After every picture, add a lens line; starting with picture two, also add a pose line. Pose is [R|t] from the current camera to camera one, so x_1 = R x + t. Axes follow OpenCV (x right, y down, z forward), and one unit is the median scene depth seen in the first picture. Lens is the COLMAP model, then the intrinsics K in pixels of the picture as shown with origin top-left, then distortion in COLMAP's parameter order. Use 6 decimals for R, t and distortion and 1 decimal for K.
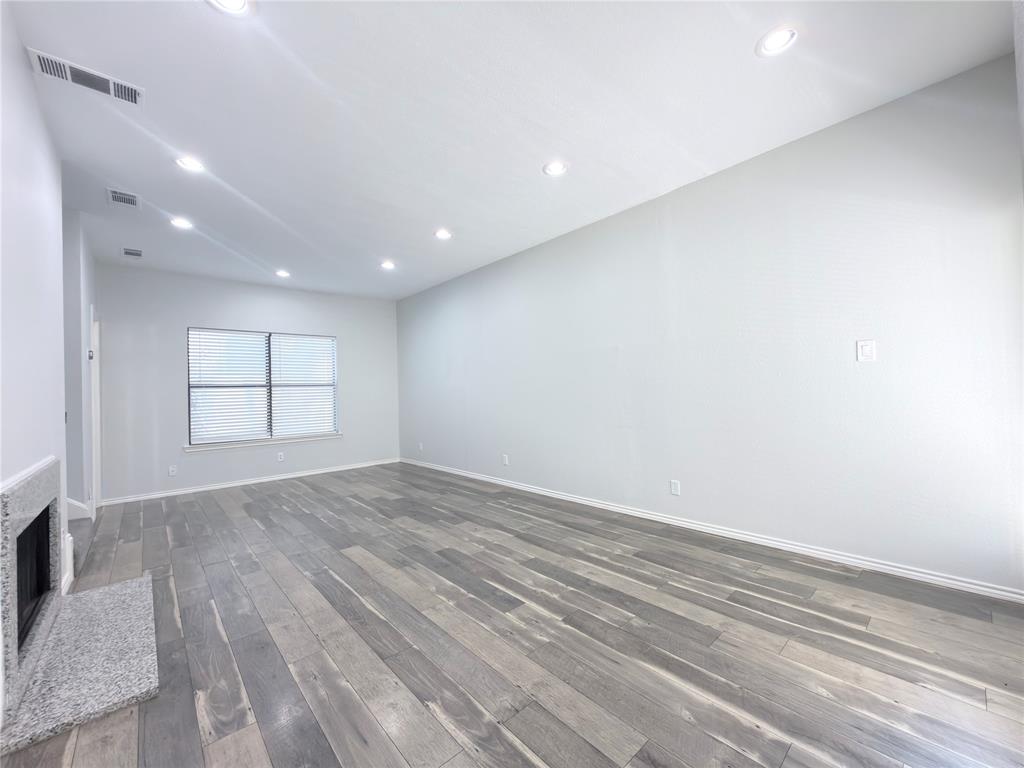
lens RADIAL K [[407.0, 0, 514.2], [0, 407.0, 382.9], [0, 0, 1]] dist [-0.000210, -0.000124]
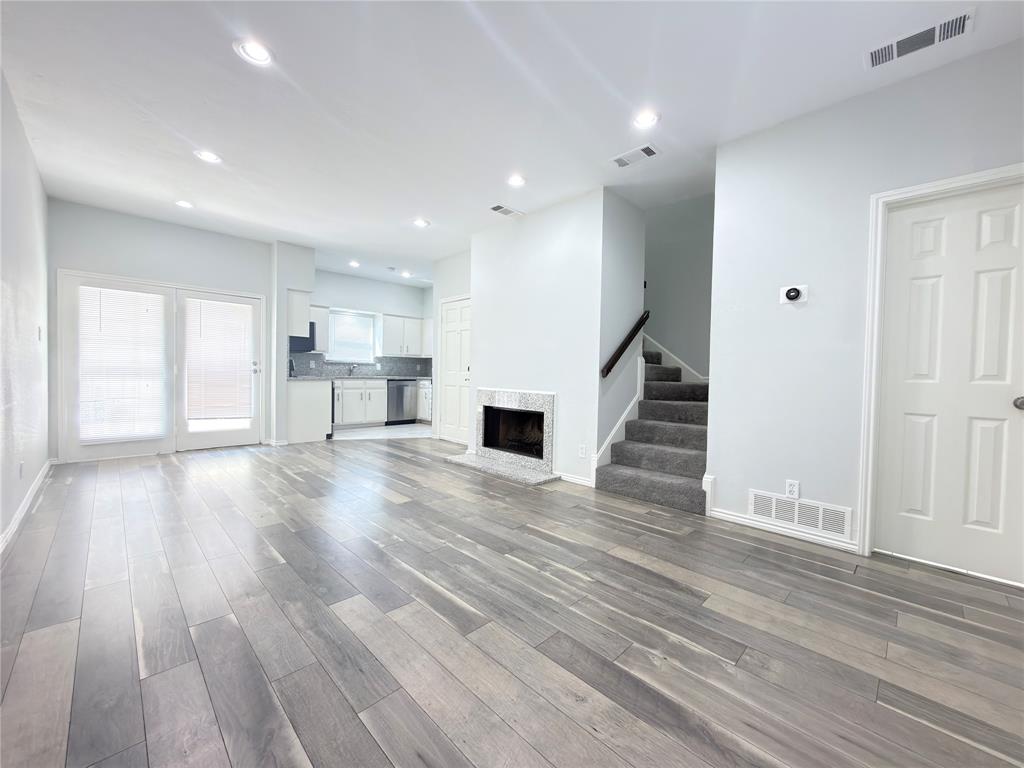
lens RADIAL K [[407.0, 0, 514.2], [0, 407.0, 382.9], [0, 0, 1]] dist [-0.000210, -0.000124]
pose [[-0.998792, 0.013452, -0.047264, -0.702184], [0.013110, 0.999886, 0.007556, 0.099060], [0.047360, 0.006927, -0.998854, 2.257082]]
